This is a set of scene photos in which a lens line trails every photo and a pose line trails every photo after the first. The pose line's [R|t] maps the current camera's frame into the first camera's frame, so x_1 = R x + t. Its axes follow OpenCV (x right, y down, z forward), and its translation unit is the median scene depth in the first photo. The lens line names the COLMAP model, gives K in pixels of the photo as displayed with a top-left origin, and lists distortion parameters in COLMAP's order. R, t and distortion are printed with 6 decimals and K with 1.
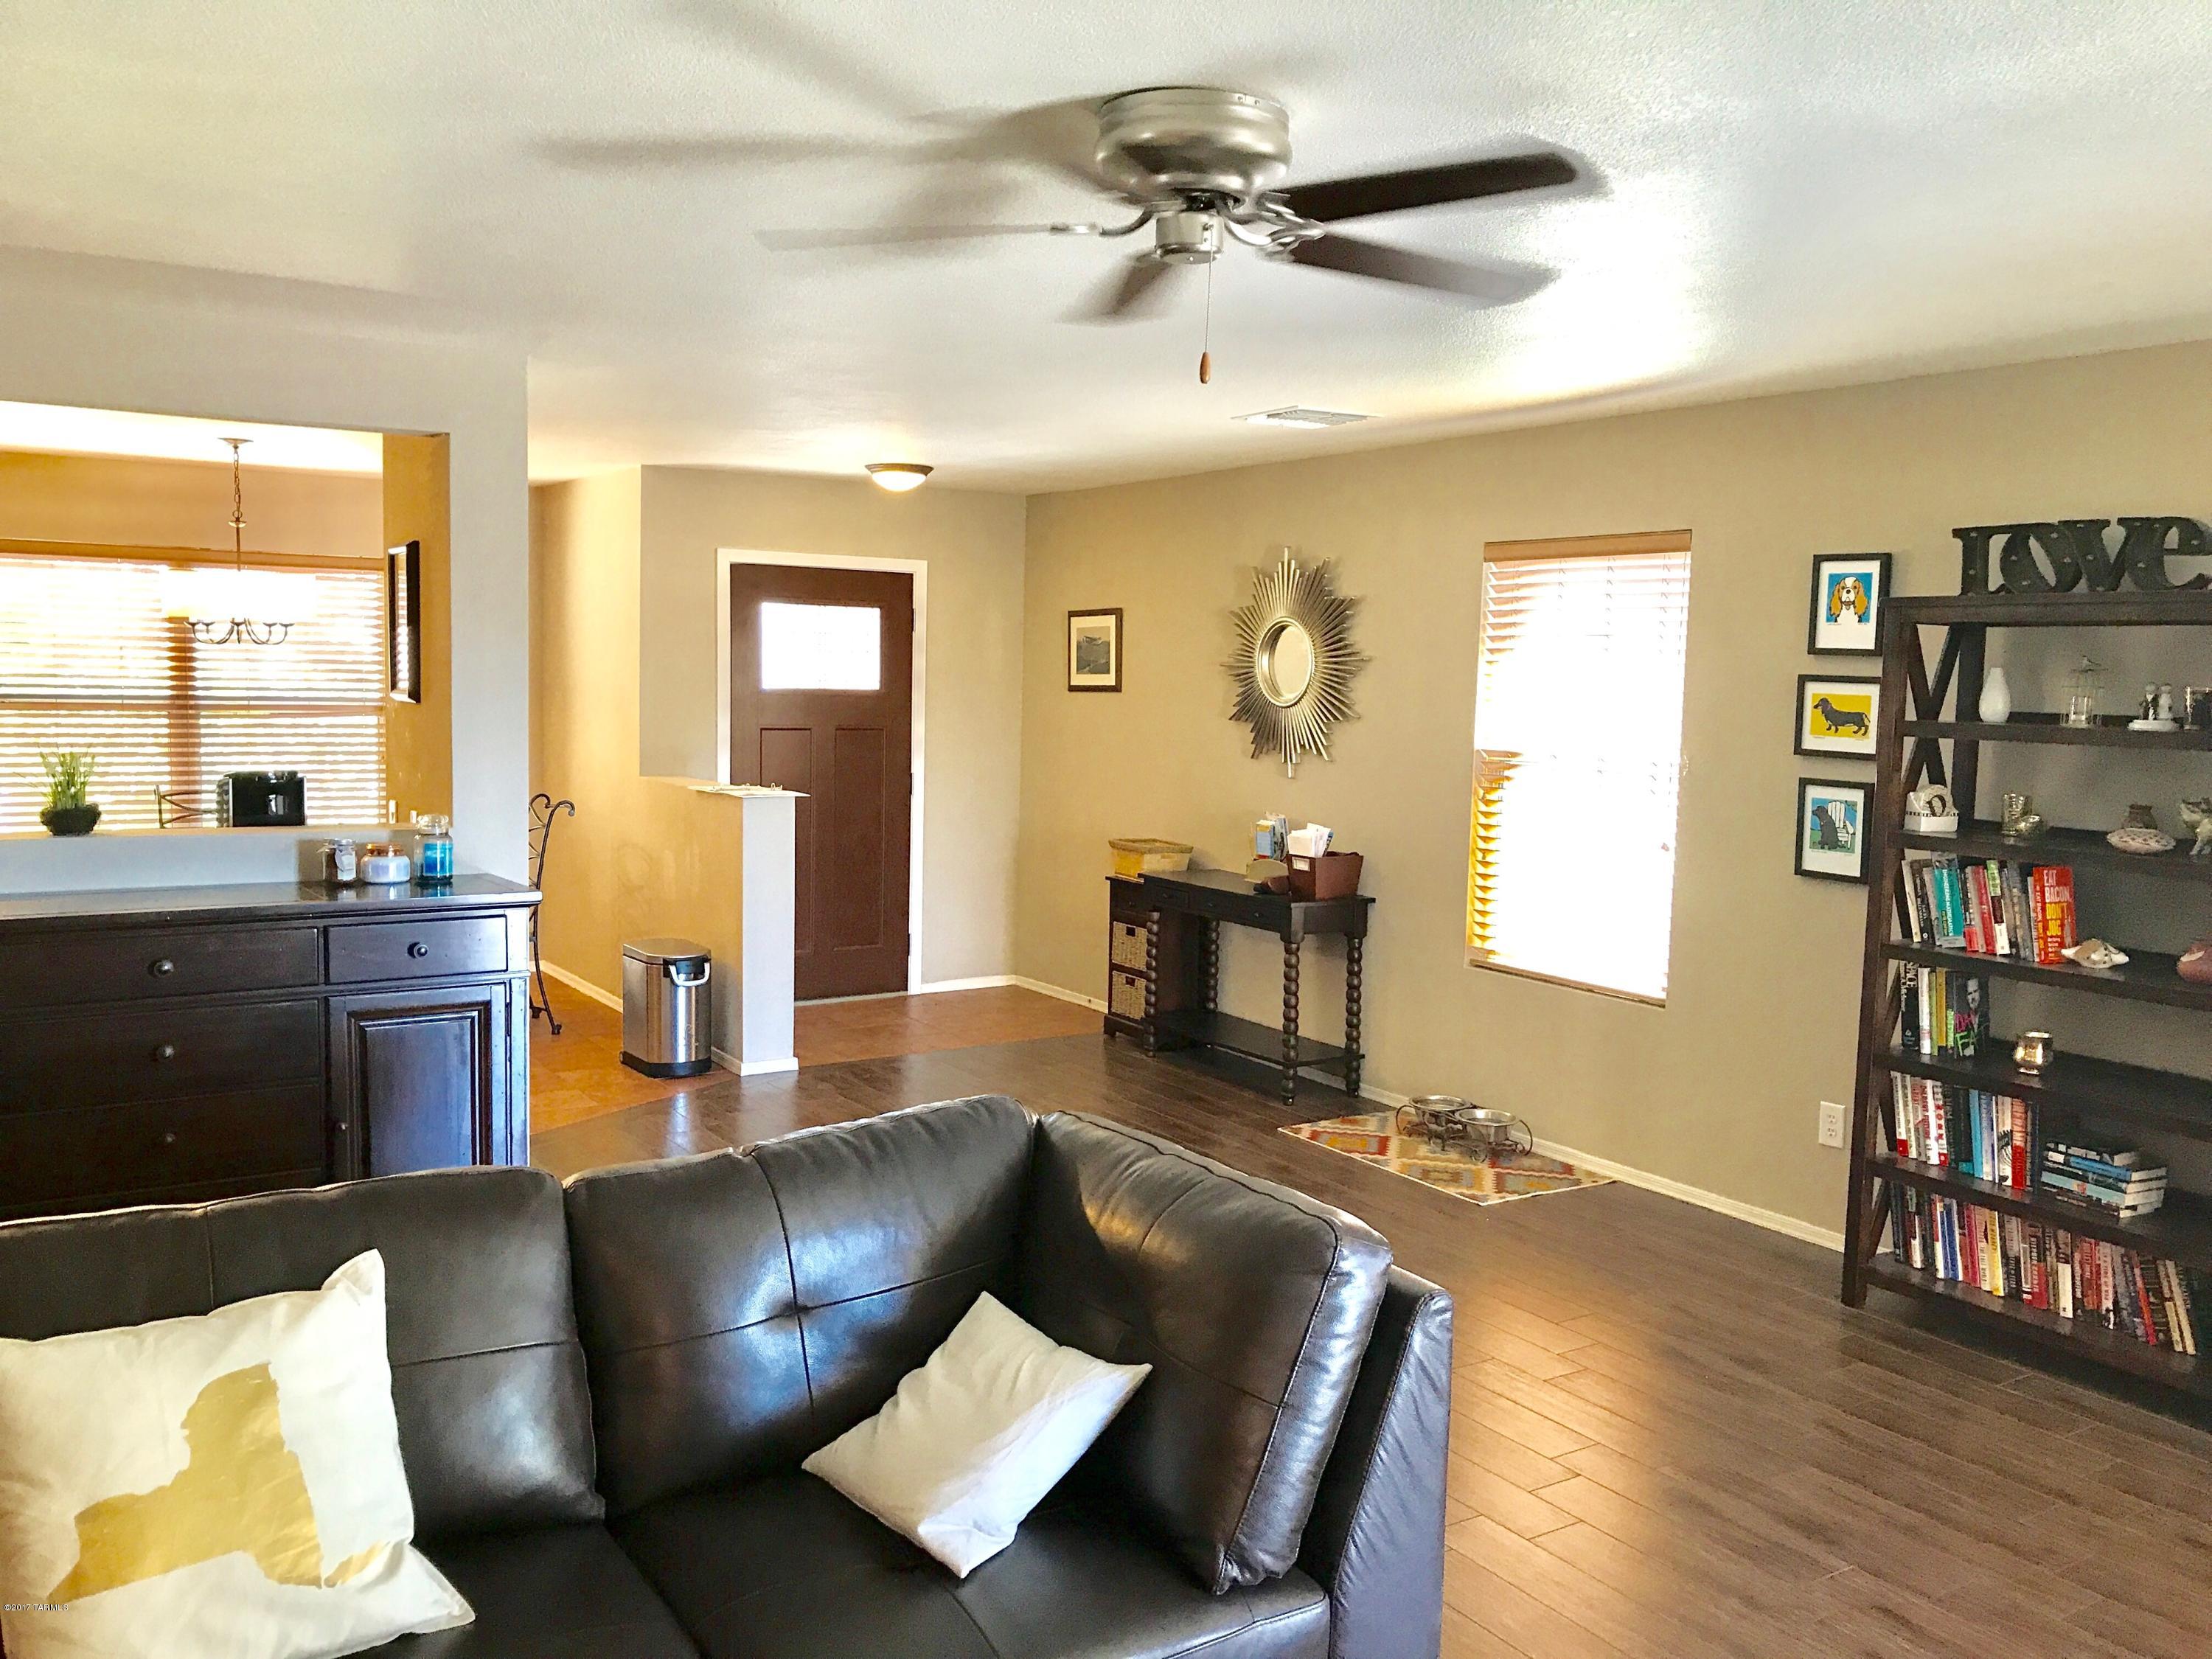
lens RADIAL K [[1814.8, 0, 1109.3], [0, 1814.8, 821.9], [0, 0, 1]] dist [0.072154, -0.053730]
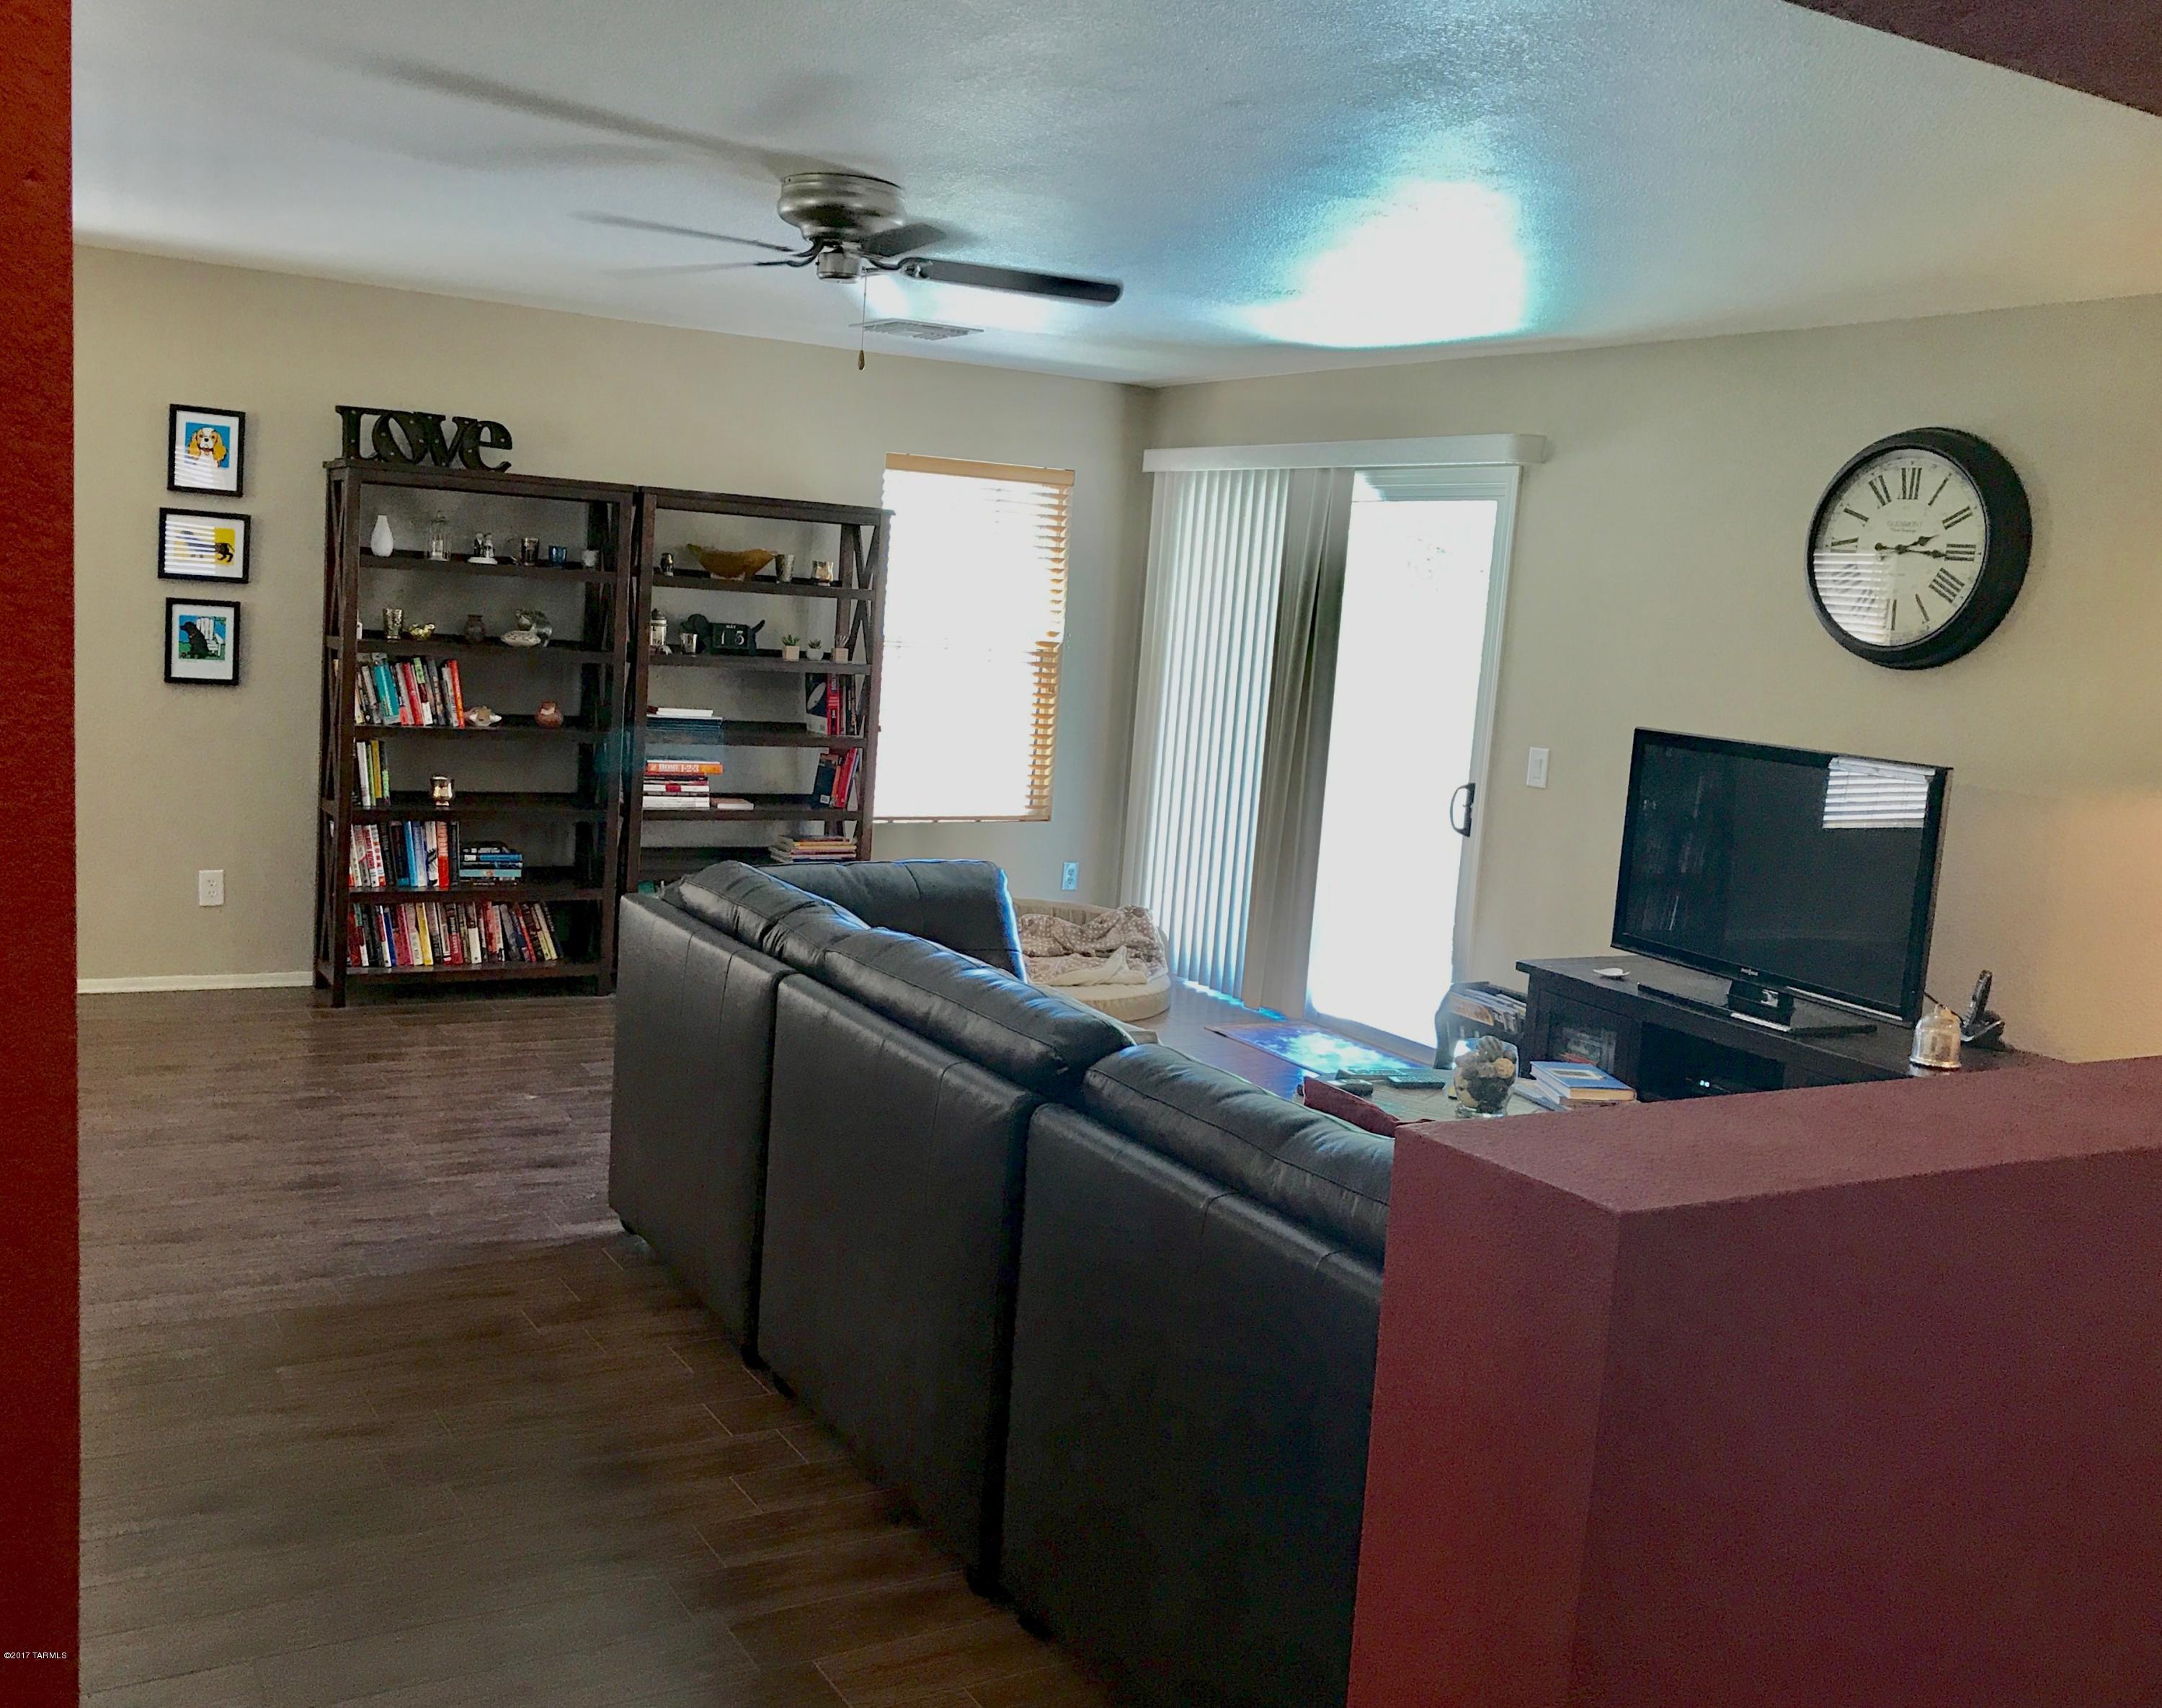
lens RADIAL K [[1989.7, 0, 1016.8], [0, 1989.7, 837.0], [0, 0, 1]] dist [0.029584, 0.000000]
pose [[0.070690, -0.139343, 0.987718, -0.965582], [0.023110, 0.990158, 0.138033, -0.041310], [-0.997231, 0.013069, 0.073215, 0.424621]]
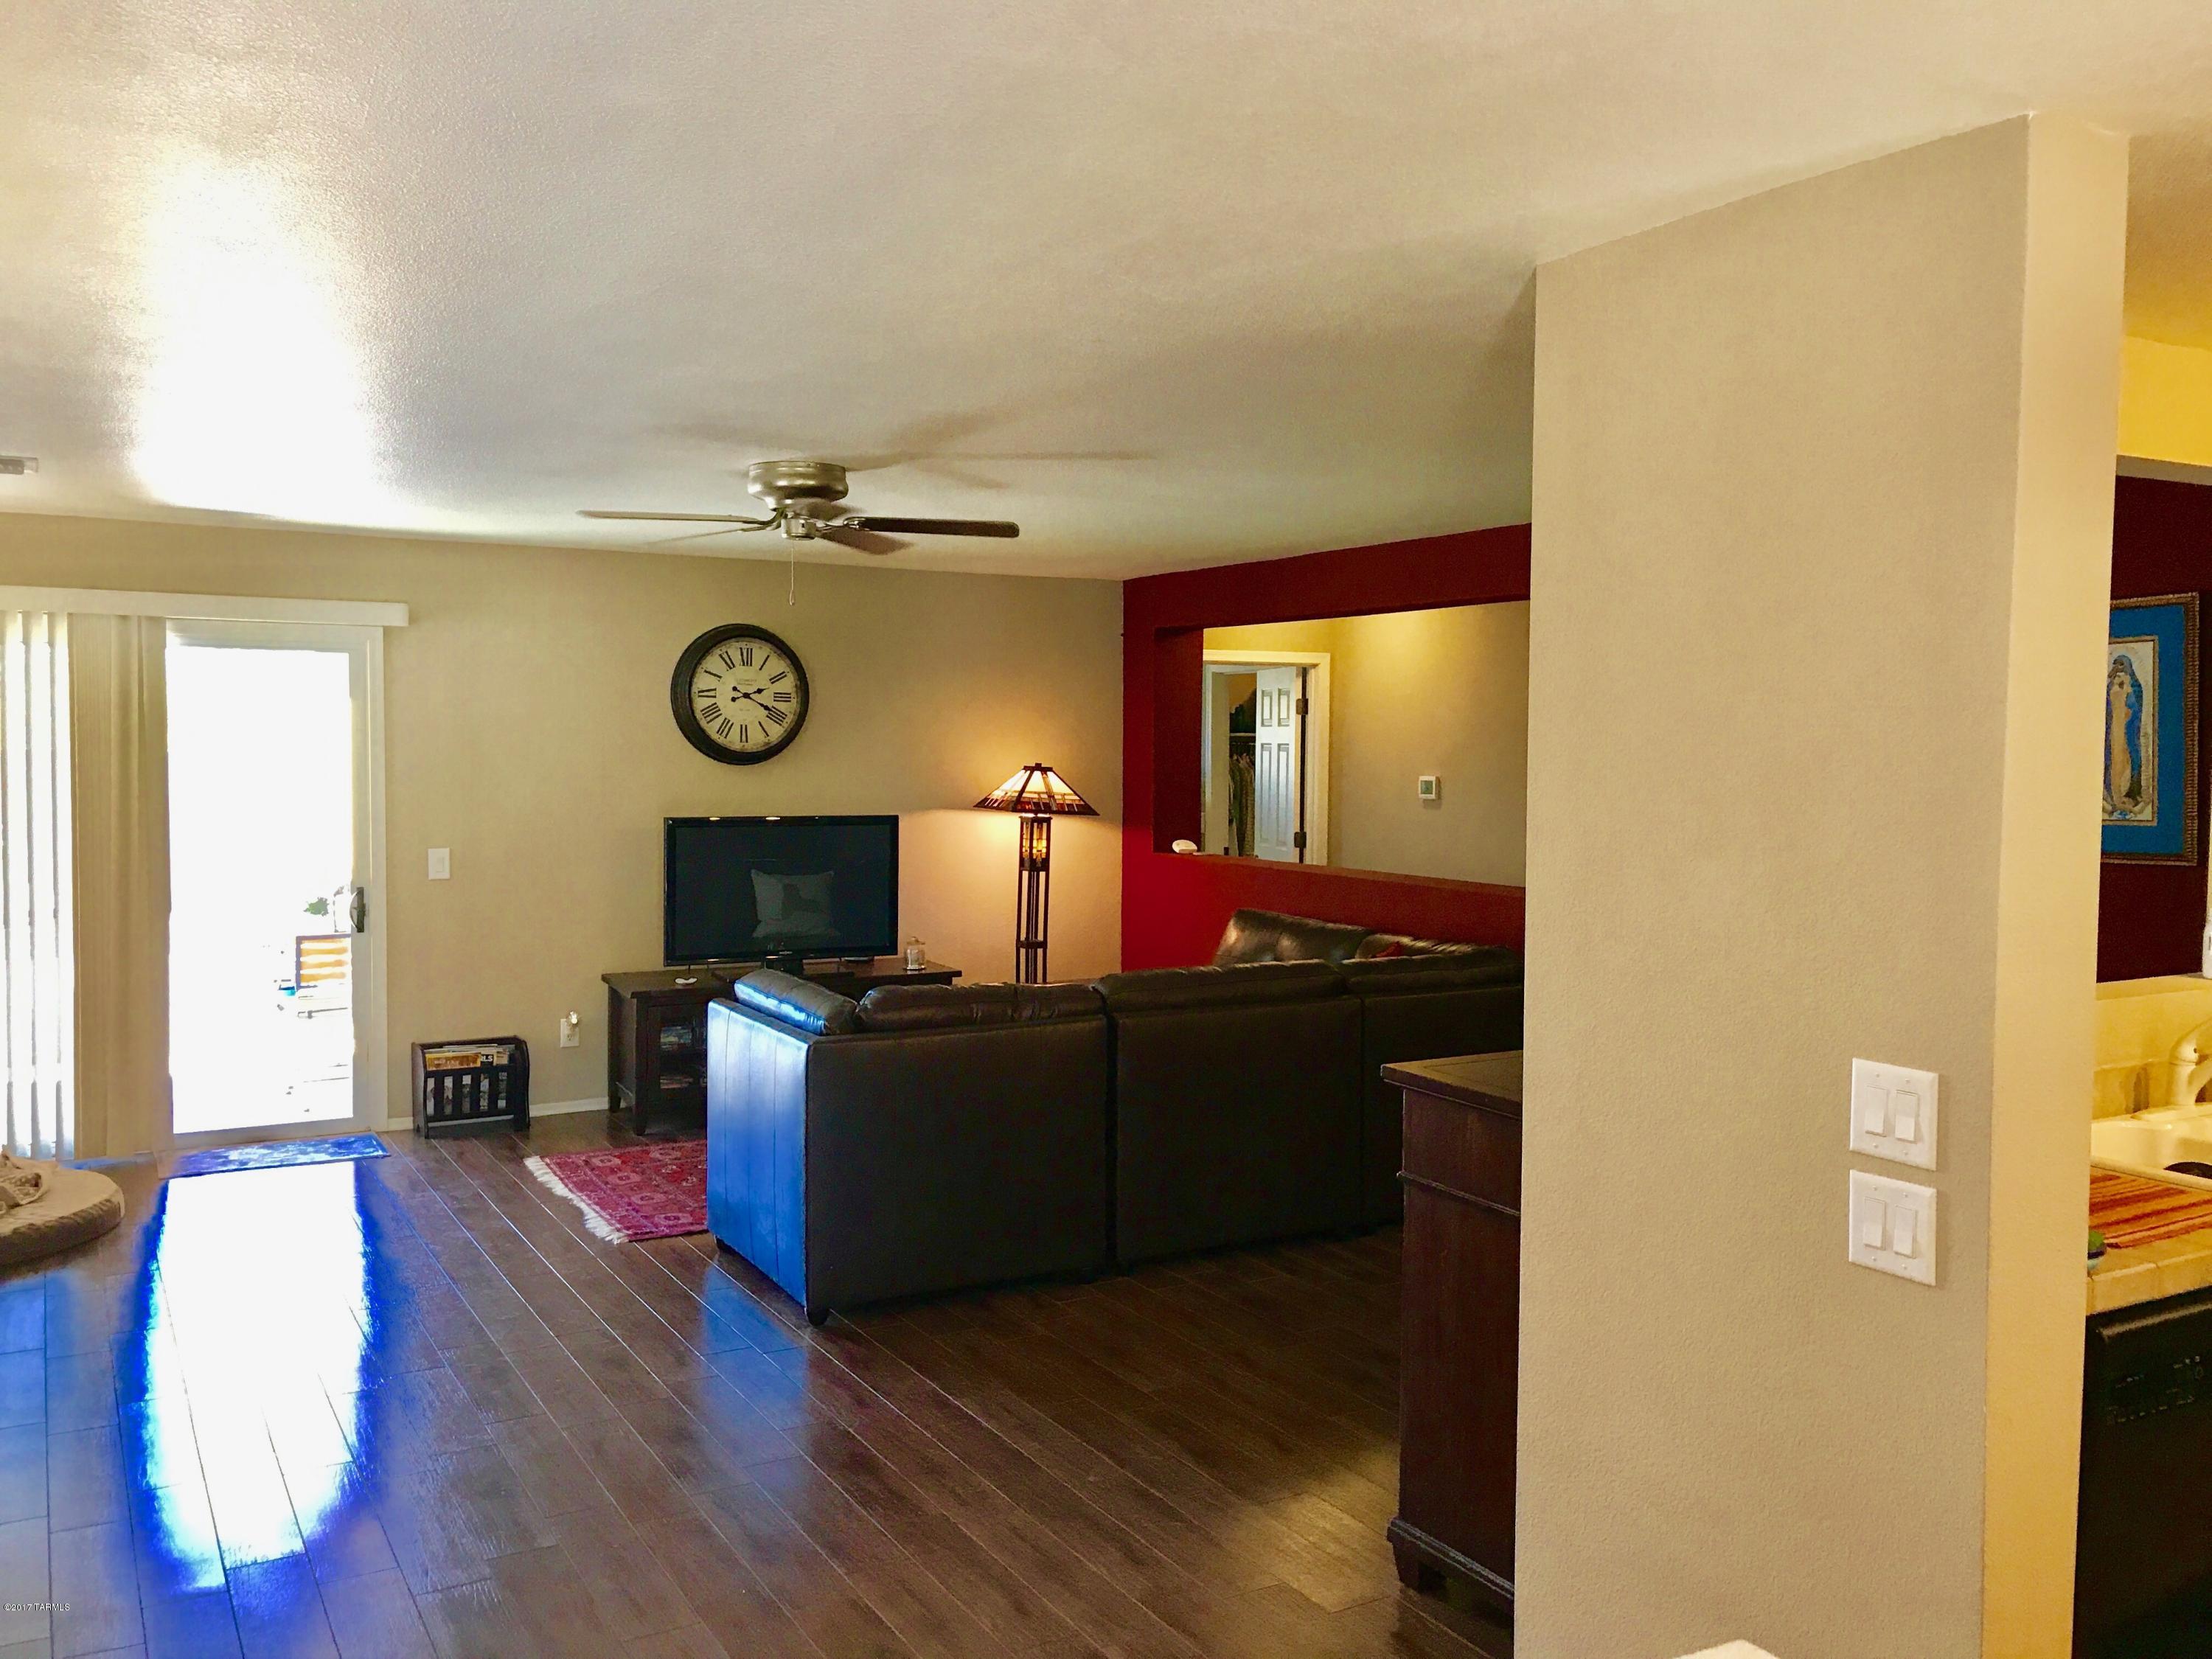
lens RADIAL K [[1814.8, 0, 1093.8], [0, 1814.8, 825.7], [0, 0, 1]] dist [0.072154, -0.053730]
pose [[-0.996791, -0.031366, 0.073646, -0.248156], [-0.020661, 0.989671, 0.141859, -0.166540], [-0.077335, 0.139882, -0.987144, 1.733442]]
